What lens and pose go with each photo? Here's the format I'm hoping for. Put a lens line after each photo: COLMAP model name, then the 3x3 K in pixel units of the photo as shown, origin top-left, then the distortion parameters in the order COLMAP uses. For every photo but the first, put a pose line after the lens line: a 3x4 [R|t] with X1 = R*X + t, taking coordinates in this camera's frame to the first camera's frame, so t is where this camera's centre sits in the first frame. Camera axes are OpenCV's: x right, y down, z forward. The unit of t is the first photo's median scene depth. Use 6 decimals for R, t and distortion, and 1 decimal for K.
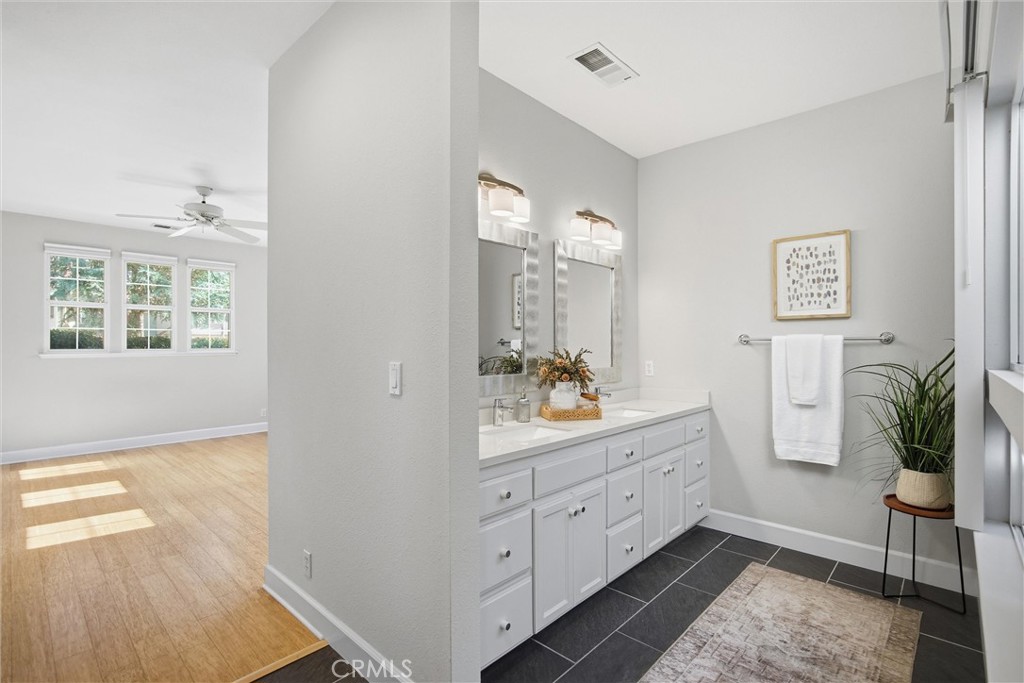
lens RADIAL K [[475.3, 0, 507.5], [0, 475.3, 344.0], [0, 0, 1]] dist [-0.002558, -0.000329]
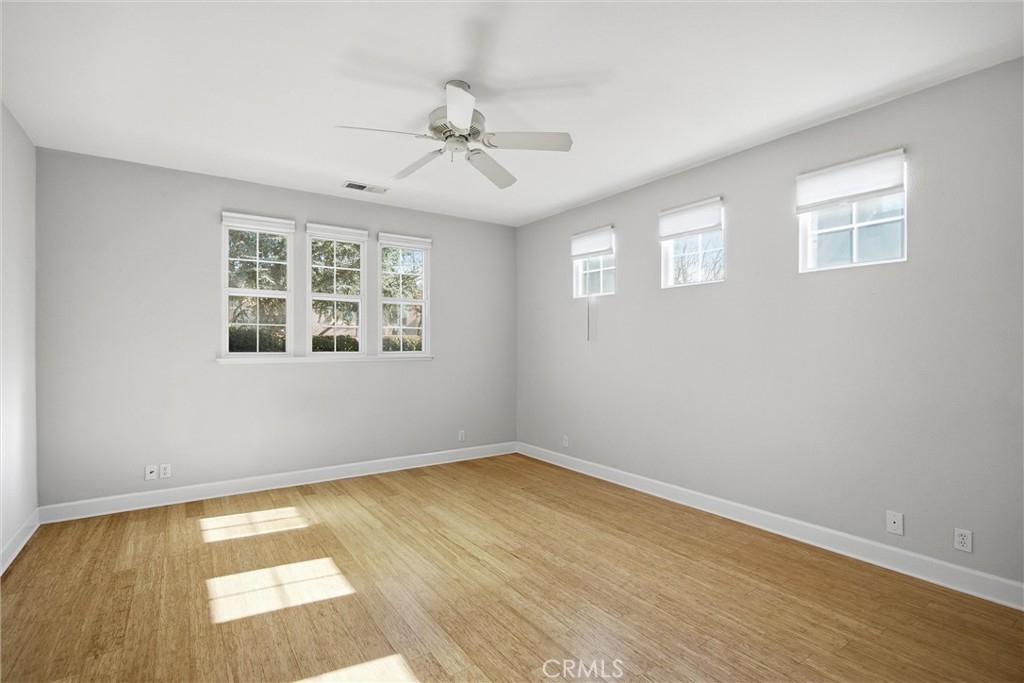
lens RADIAL K [[464.7, 0, 513.8], [0, 464.7, 348.0], [0, 0, 1]] dist [-0.037122, 0.000043]
pose [[0.982770, 0.001308, -0.184830, -0.359244], [-0.000155, 0.999980, 0.006257, -0.000820], [0.184835, -0.006120, 0.982751, 0.344550]]
